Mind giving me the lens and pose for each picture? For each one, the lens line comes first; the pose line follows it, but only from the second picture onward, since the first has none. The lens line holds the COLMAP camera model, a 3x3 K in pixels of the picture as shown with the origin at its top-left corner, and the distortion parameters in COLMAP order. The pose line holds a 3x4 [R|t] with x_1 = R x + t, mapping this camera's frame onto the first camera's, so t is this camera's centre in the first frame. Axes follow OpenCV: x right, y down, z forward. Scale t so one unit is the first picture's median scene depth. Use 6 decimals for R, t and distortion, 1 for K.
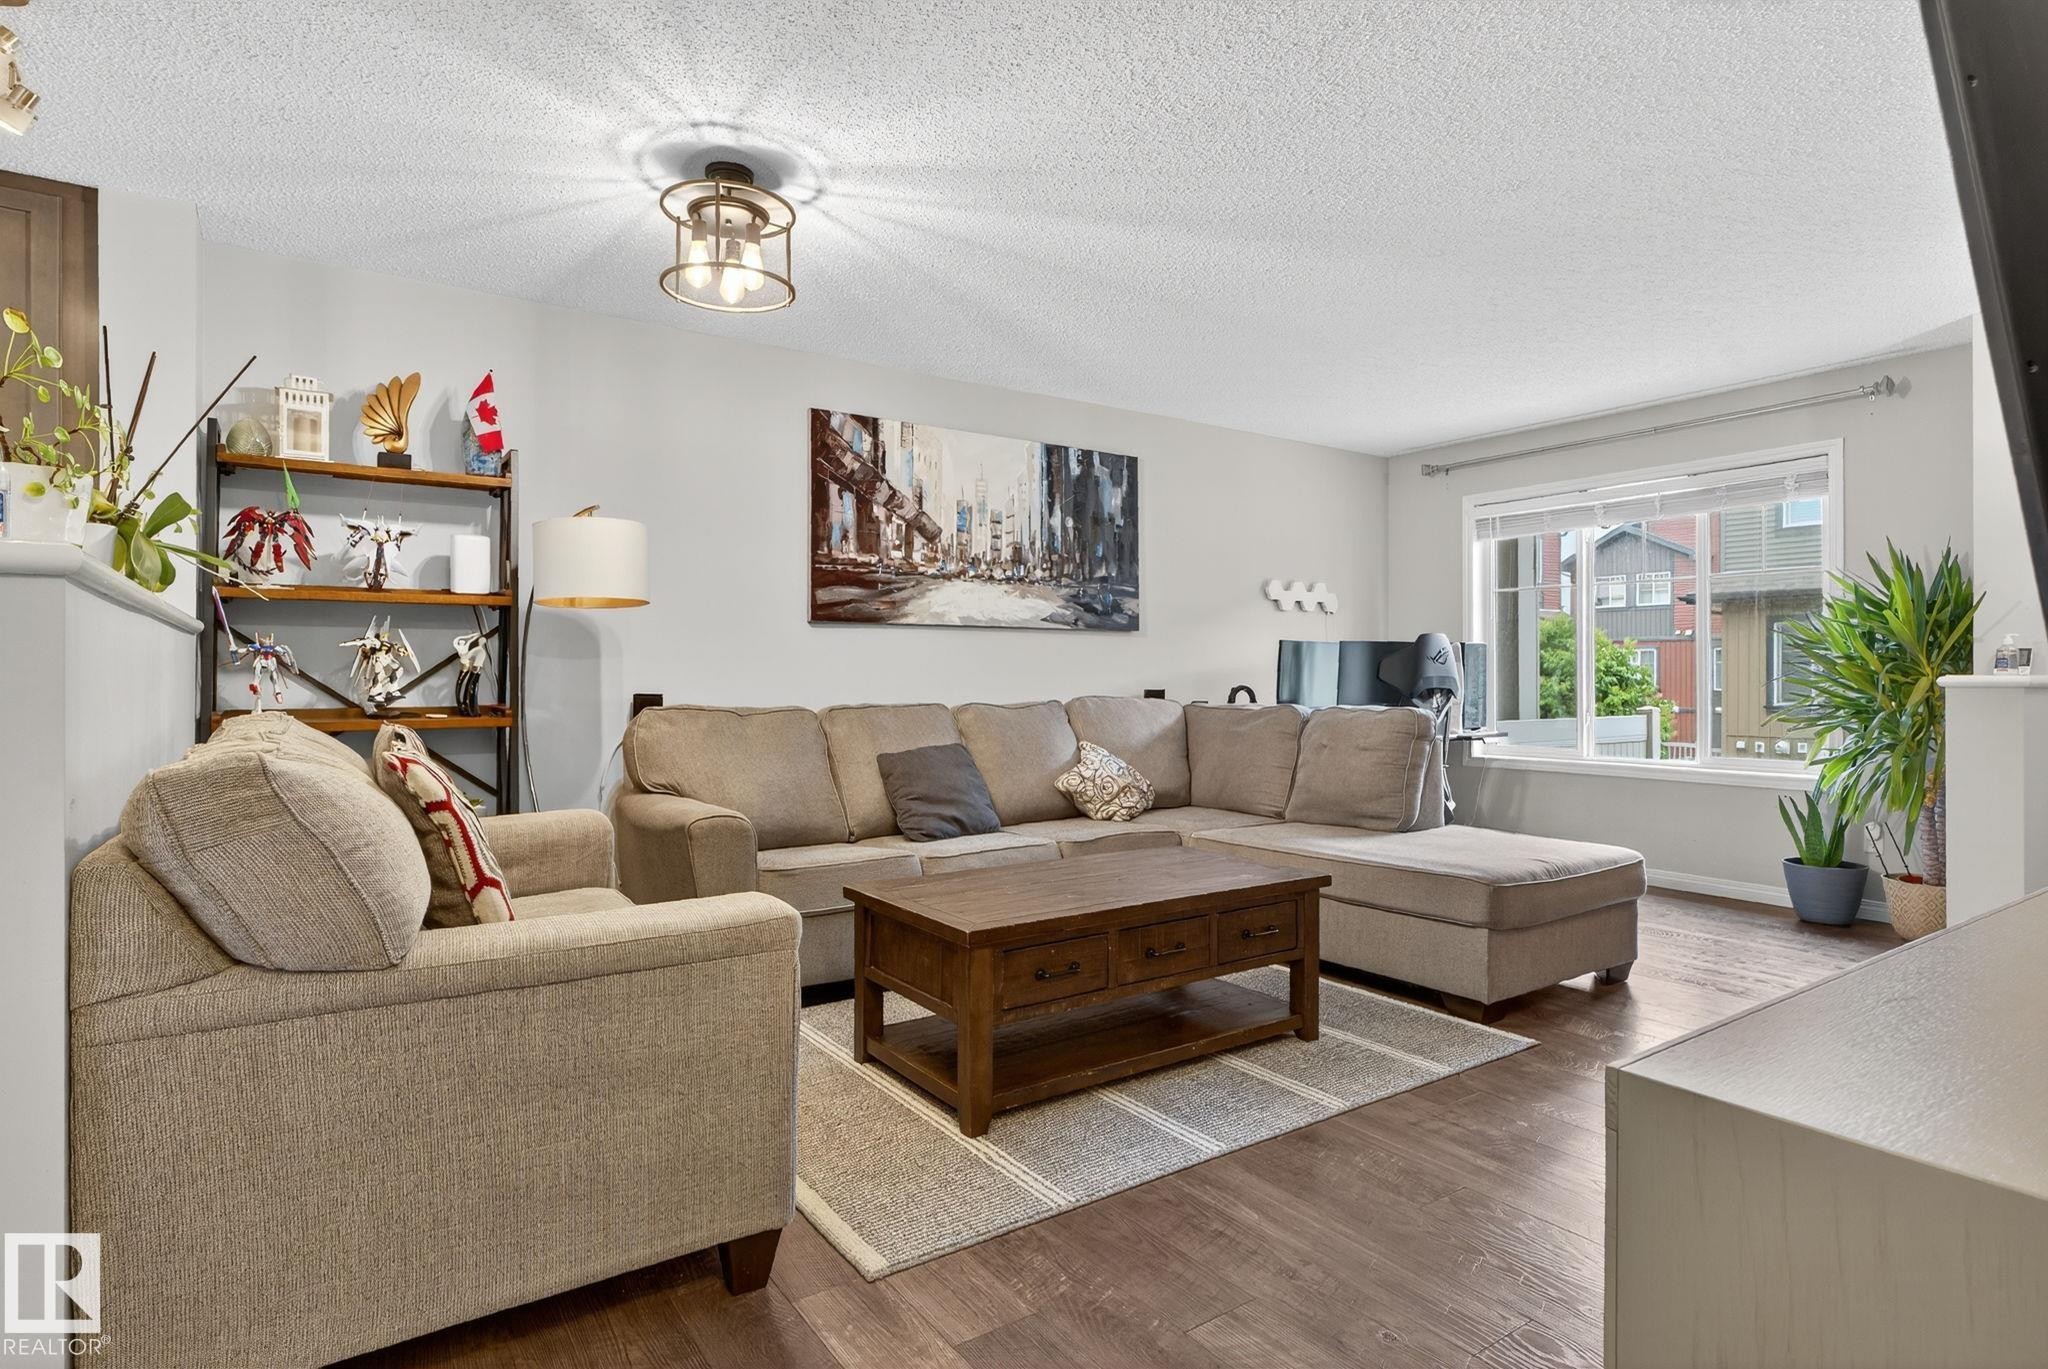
lens RADIAL K [[1092.2, 0, 1027.7], [0, 1092.2, 674.3], [0, 0, 1]] dist [-0.005379, -0.000022]
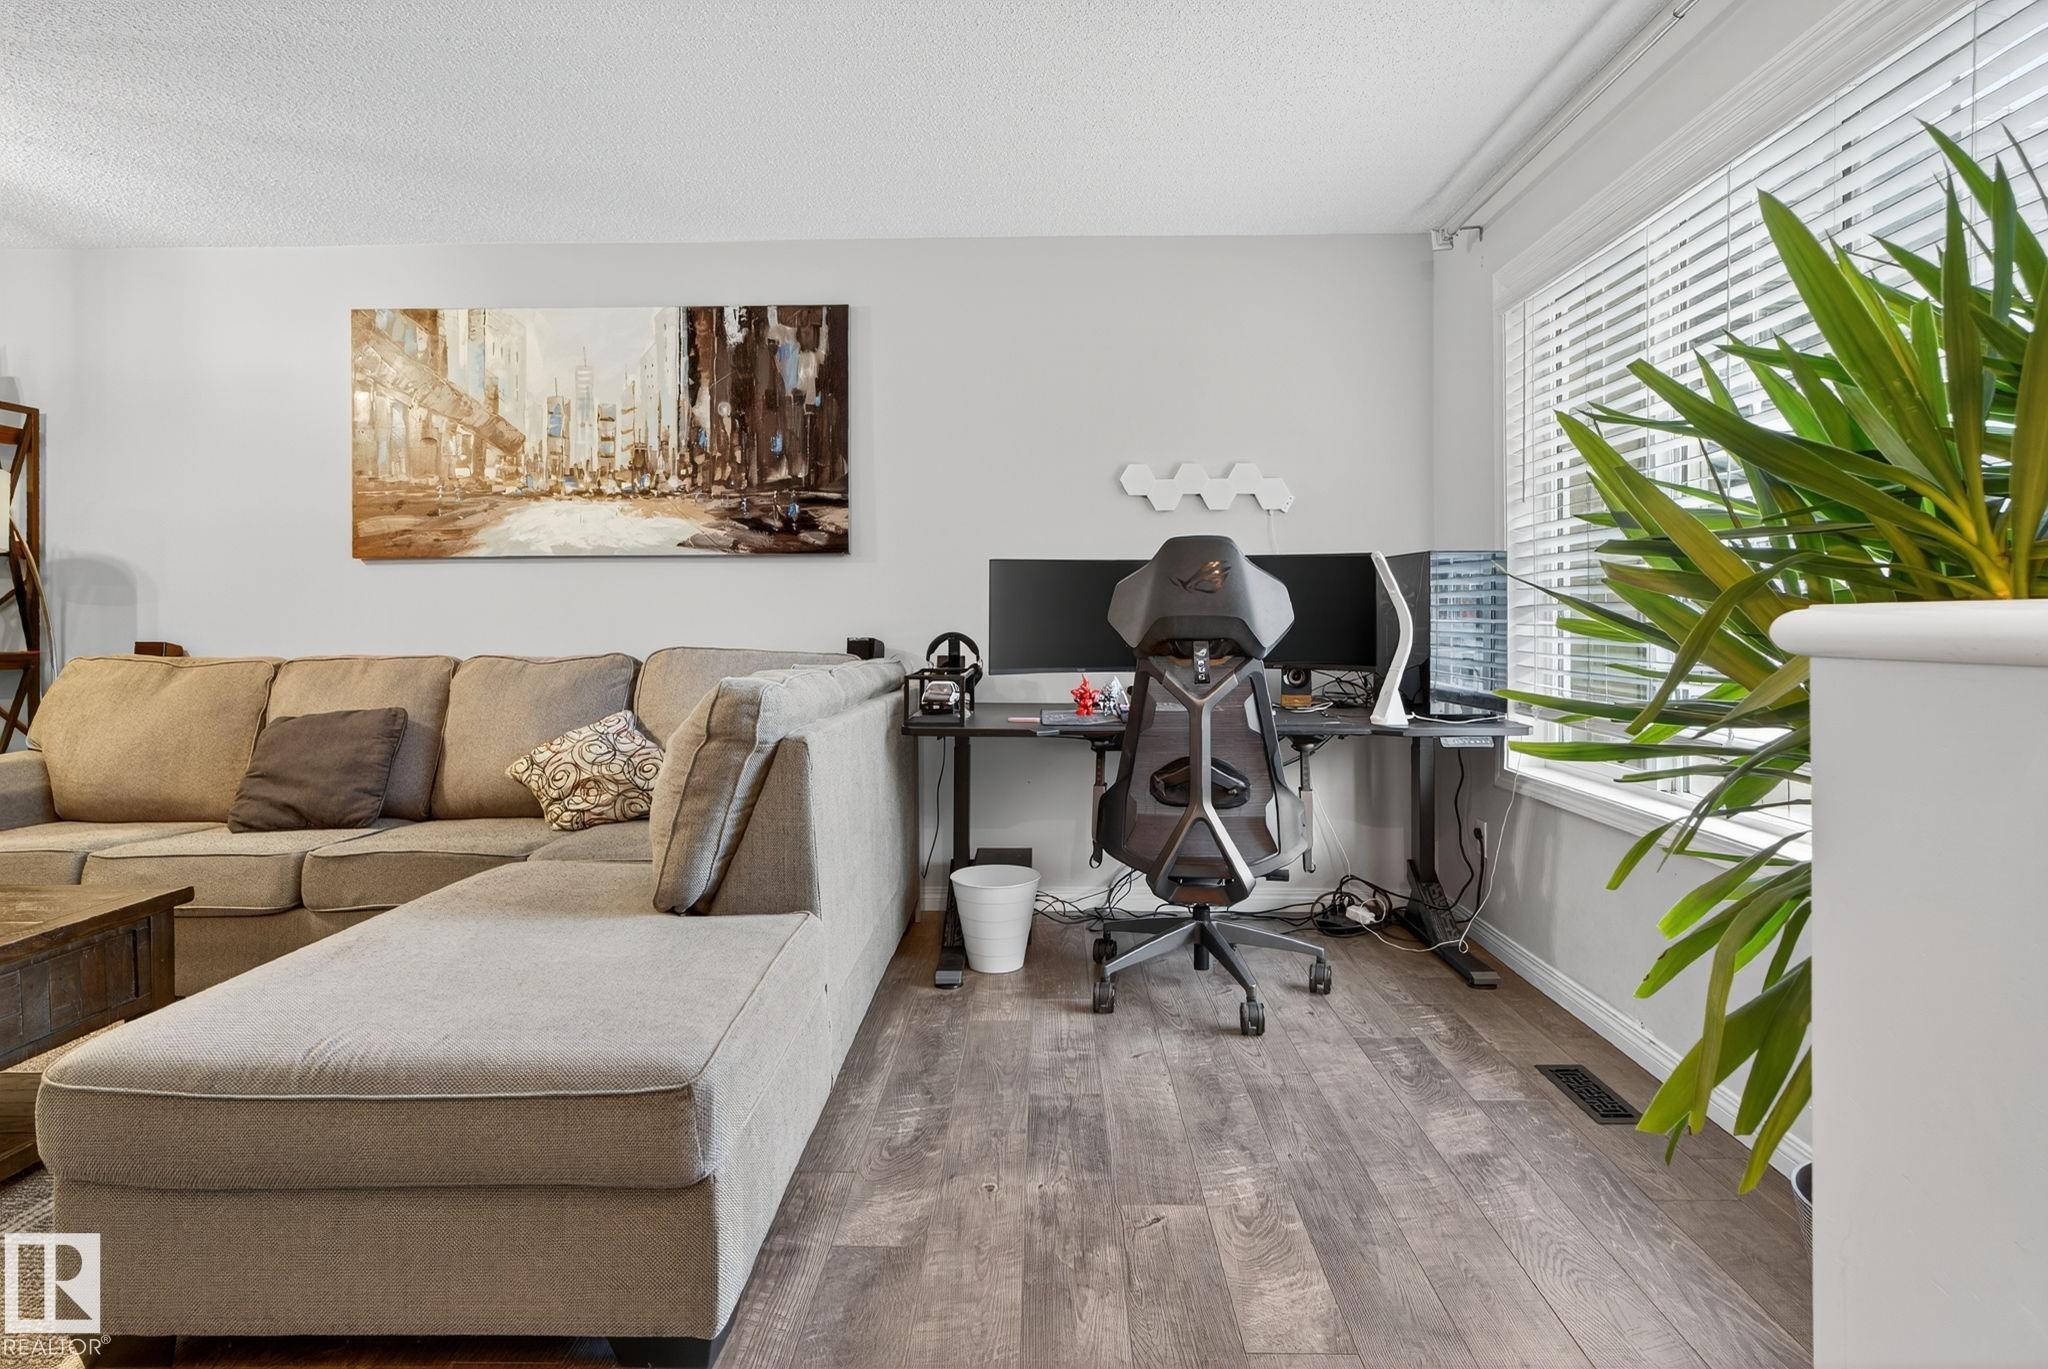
lens RADIAL K [[1071.4, 0, 1032.3], [0, 1071.4, 652.8], [0, 0, 1]] dist [0.000818, 0.006963]
pose [[0.804702, -0.004118, -0.593665, 0.683563], [0.004788, 0.999988, -0.000446, 0.027029], [0.593660, -0.002483, 0.804712, 0.594885]]
